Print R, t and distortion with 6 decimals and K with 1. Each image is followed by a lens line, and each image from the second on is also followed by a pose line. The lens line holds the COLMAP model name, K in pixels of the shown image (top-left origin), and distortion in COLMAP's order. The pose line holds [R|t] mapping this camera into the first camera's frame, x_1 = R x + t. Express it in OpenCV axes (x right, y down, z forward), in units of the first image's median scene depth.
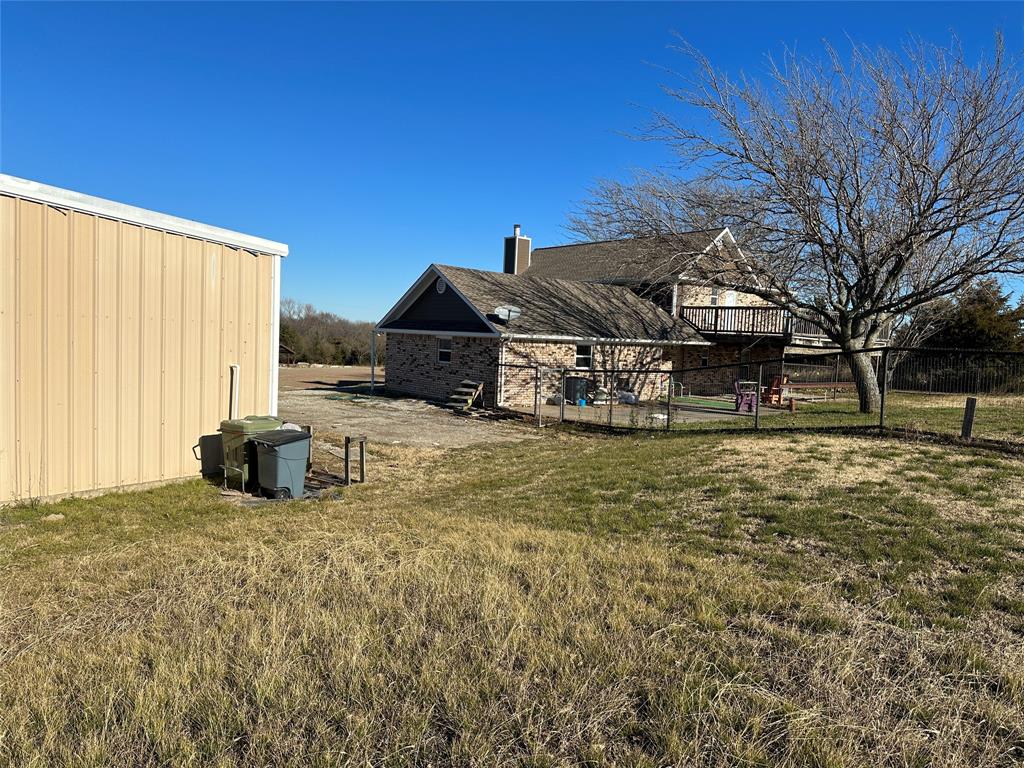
lens RADIAL K [[716.4, 0, 512.0], [0, 716.4, 384.0], [0, 0, 1]] dist [0.138700, -0.174342]
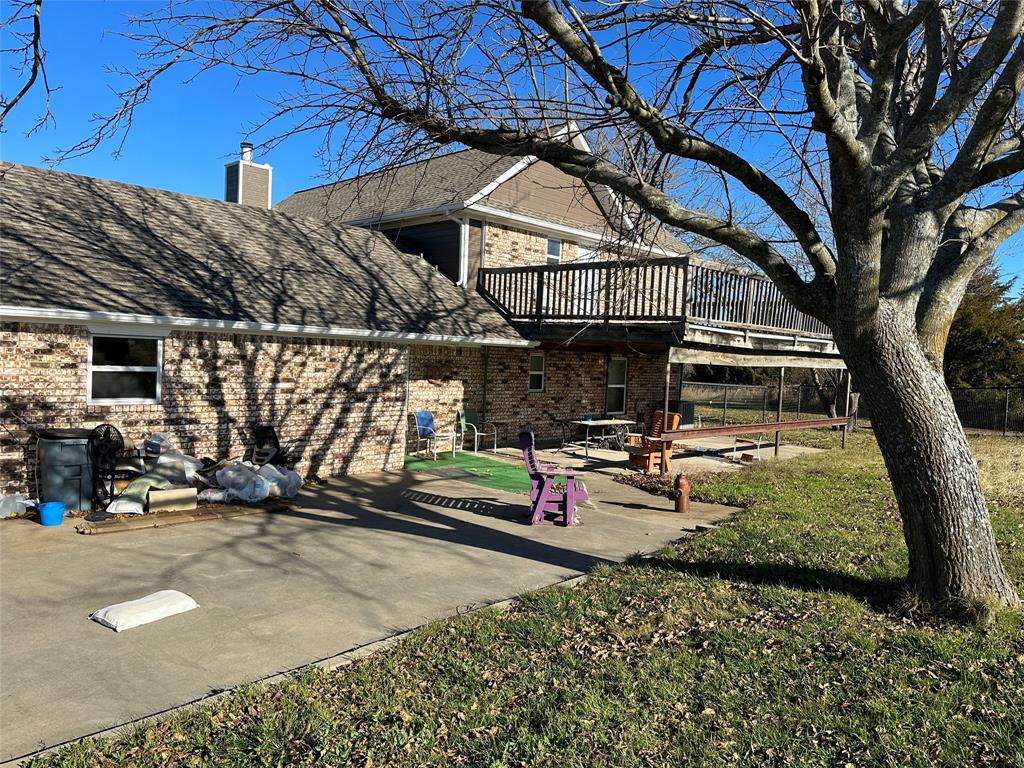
lens RADIAL K [[716.4, 0, 512.0], [0, 716.4, 384.0], [0, 0, 1]] dist [0.138700, -0.174342]
pose [[0.996244, -0.002978, 0.086543, 0.229580], [0.004754, 0.999782, -0.020318, -0.019975], [-0.086464, 0.020653, 0.996041, 0.546228]]
